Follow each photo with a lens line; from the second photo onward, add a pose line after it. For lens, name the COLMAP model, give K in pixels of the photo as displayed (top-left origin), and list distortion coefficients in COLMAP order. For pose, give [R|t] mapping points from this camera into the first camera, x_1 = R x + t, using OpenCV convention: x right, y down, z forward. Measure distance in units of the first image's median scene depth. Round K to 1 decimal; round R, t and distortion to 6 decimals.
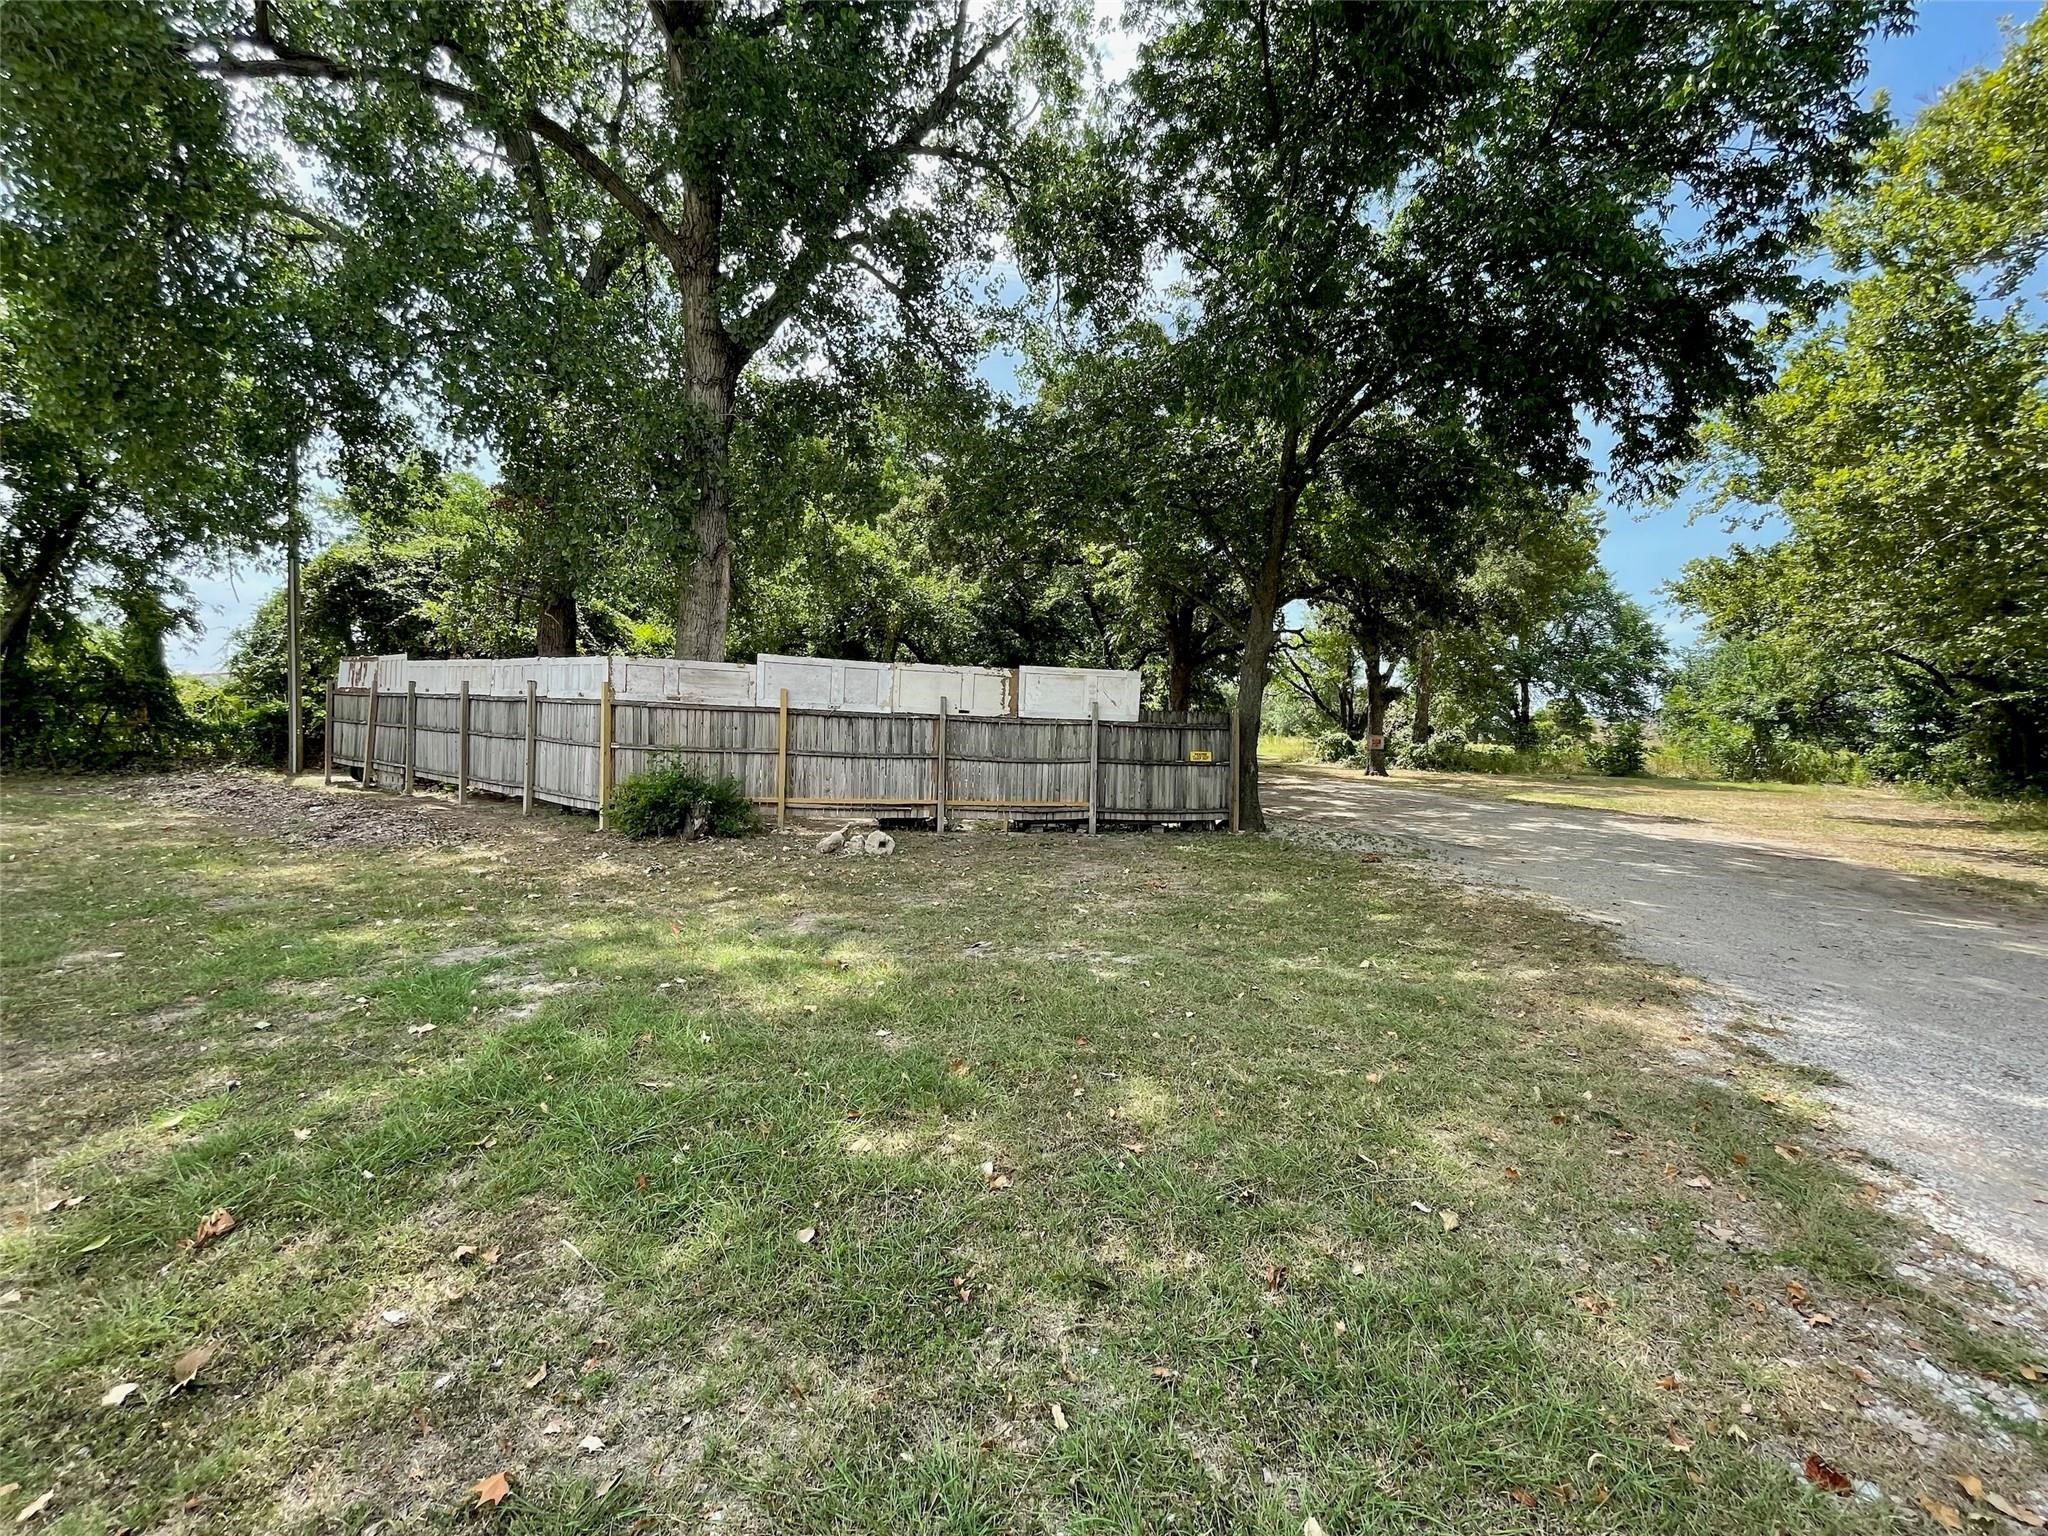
lens RADIAL K [[829.1, 0, 1024.0], [0, 829.1, 768.0], [0, 0, 1]] dist [-0.001040, 0.000130]
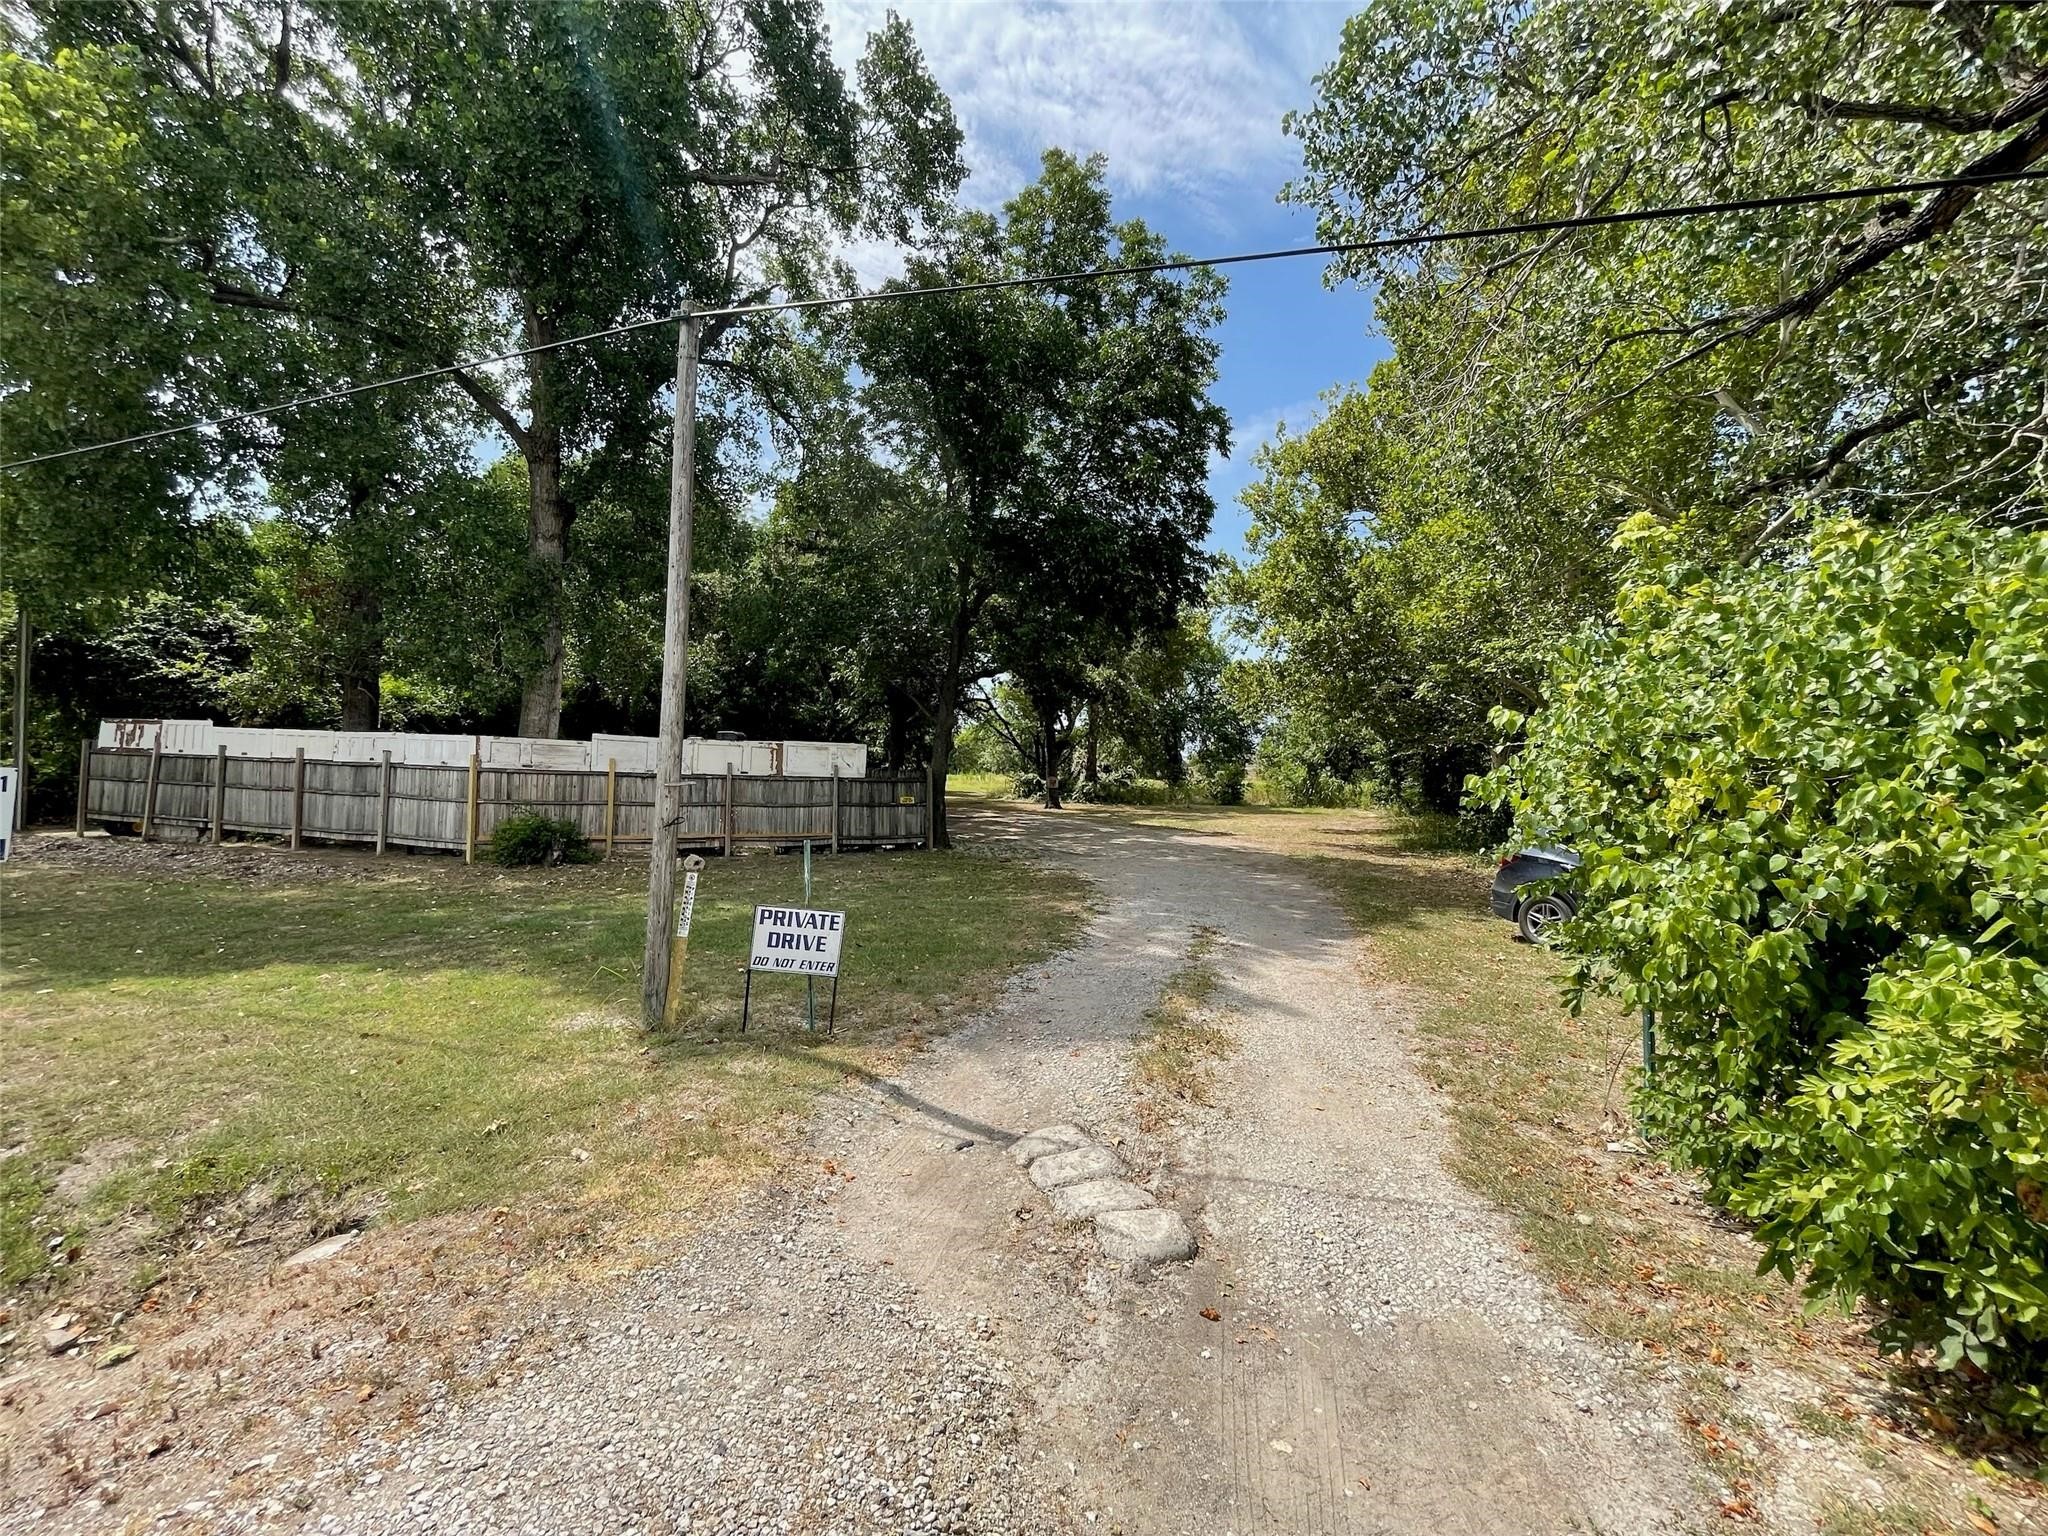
lens RADIAL K [[829.1, 0, 1024.0], [0, 829.1, 768.0], [0, 0, 1]] dist [-0.001040, 0.000130]
pose [[0.946030, -0.005078, 0.324039, -0.073190], [0.019020, 0.999024, -0.039874, -0.008100], [-0.323520, 0.043885, 0.945203, -0.490952]]
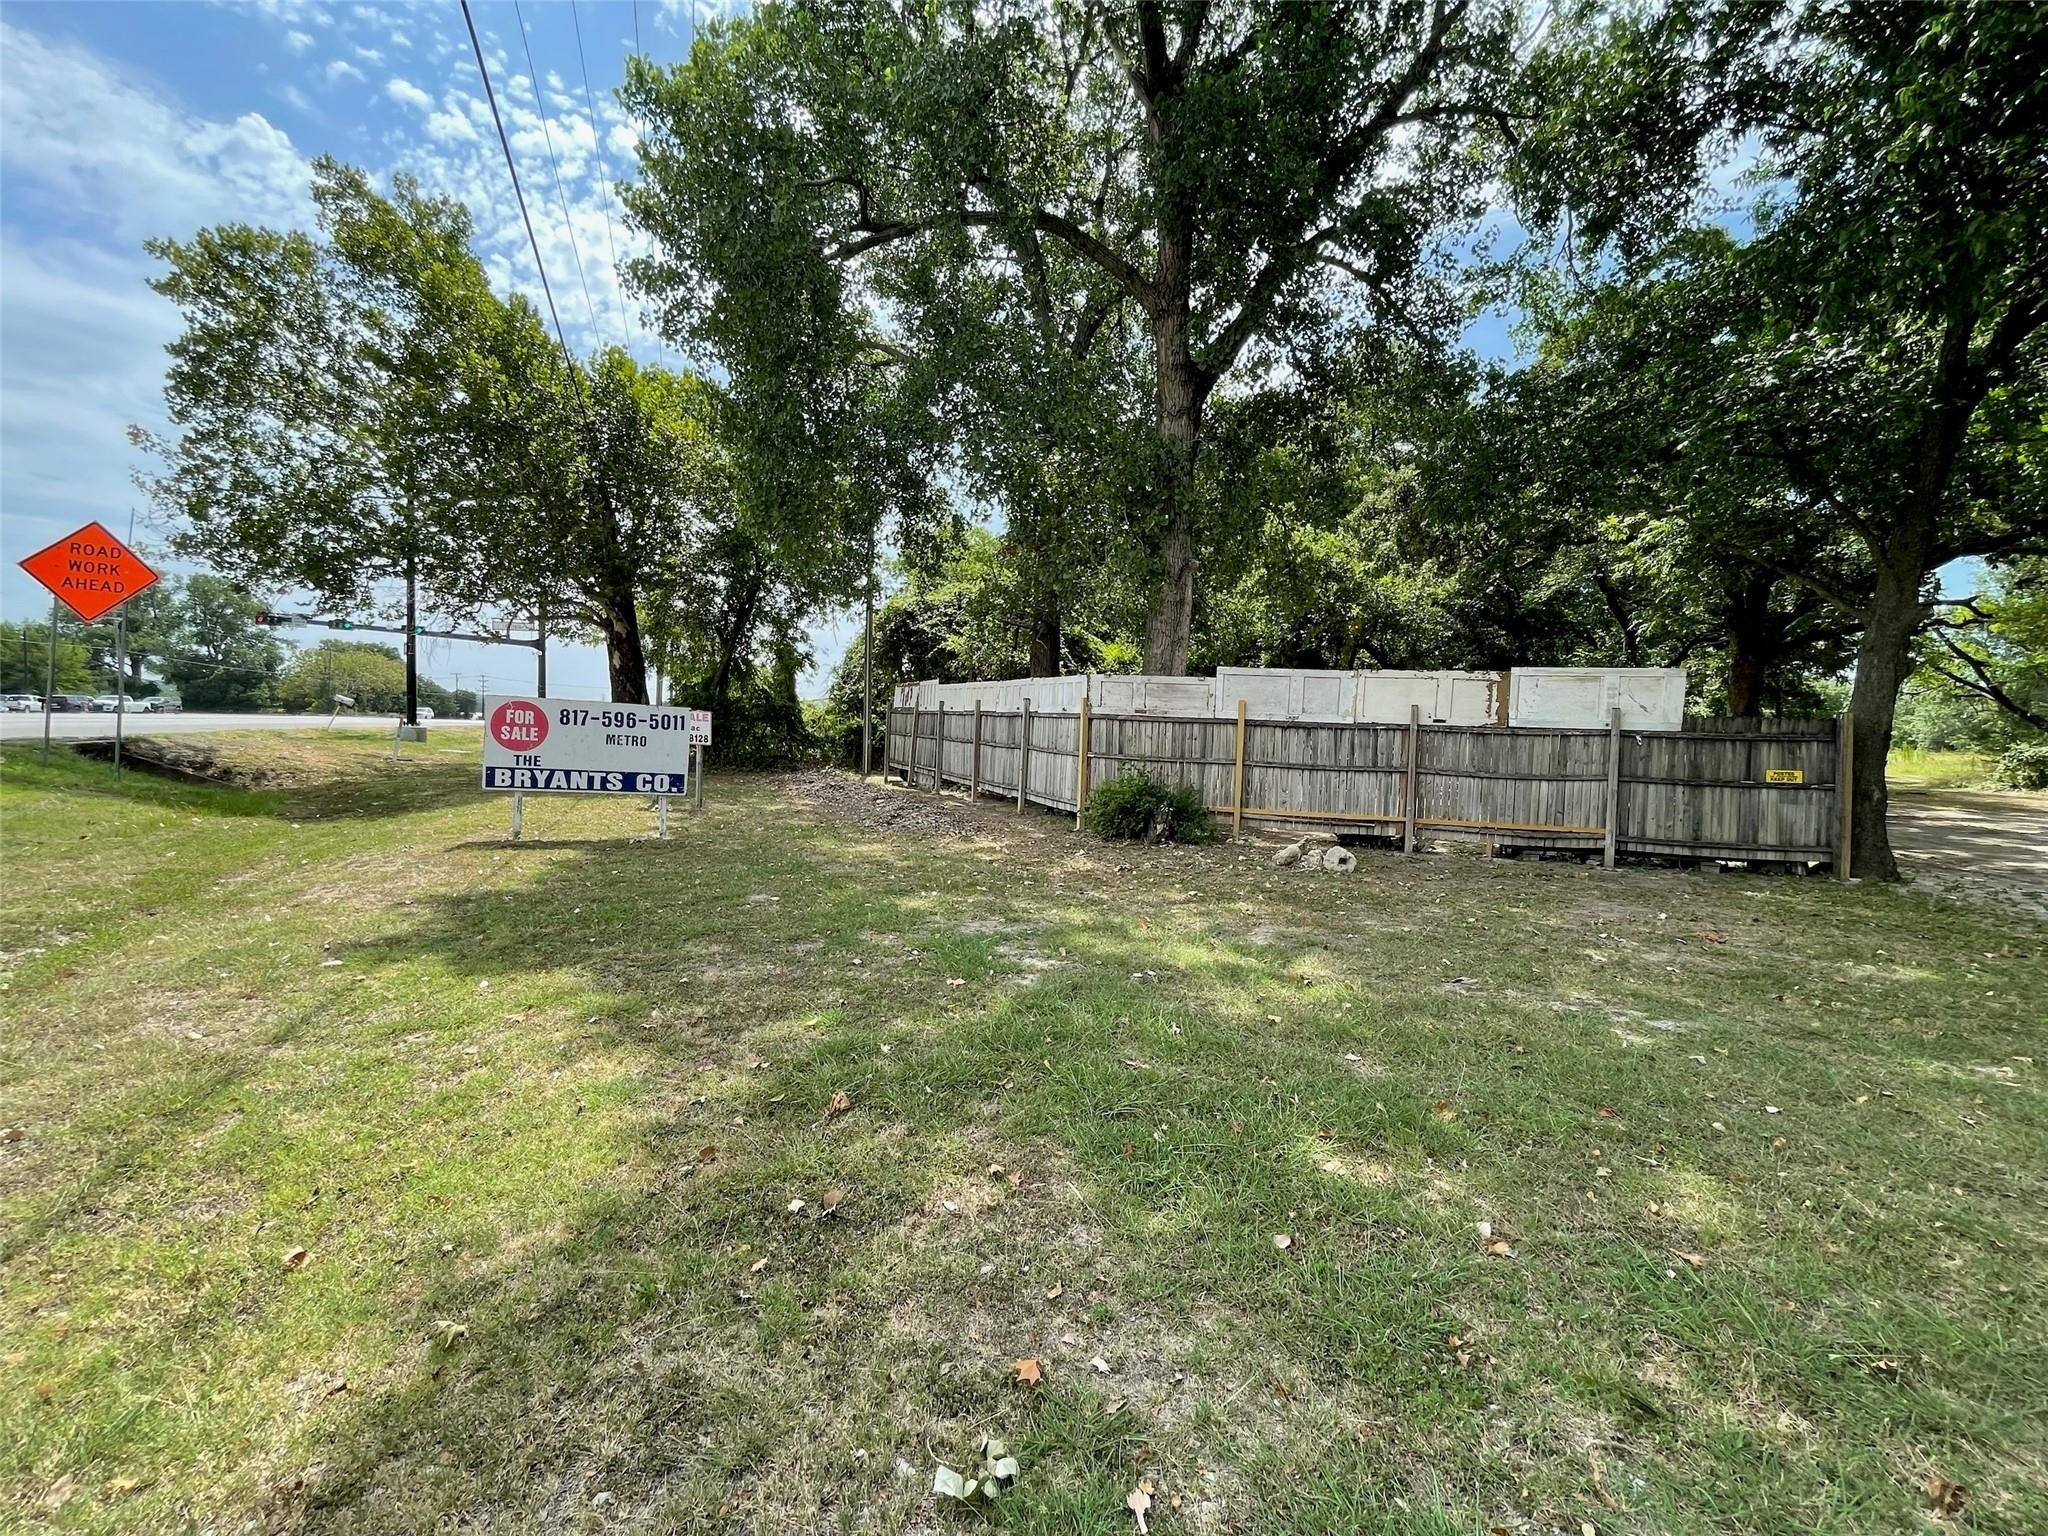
lens RADIAL K [[828.9, 0, 1025.4], [0, 828.9, 768.7], [0, 0, 1]] dist [-0.000838, -0.000735]
pose [[0.864435, 0.018003, -0.502421, -0.007087], [-0.024328, 0.999686, -0.006036, 0.000524], [0.502155, 0.017441, 0.864602, -0.007255]]
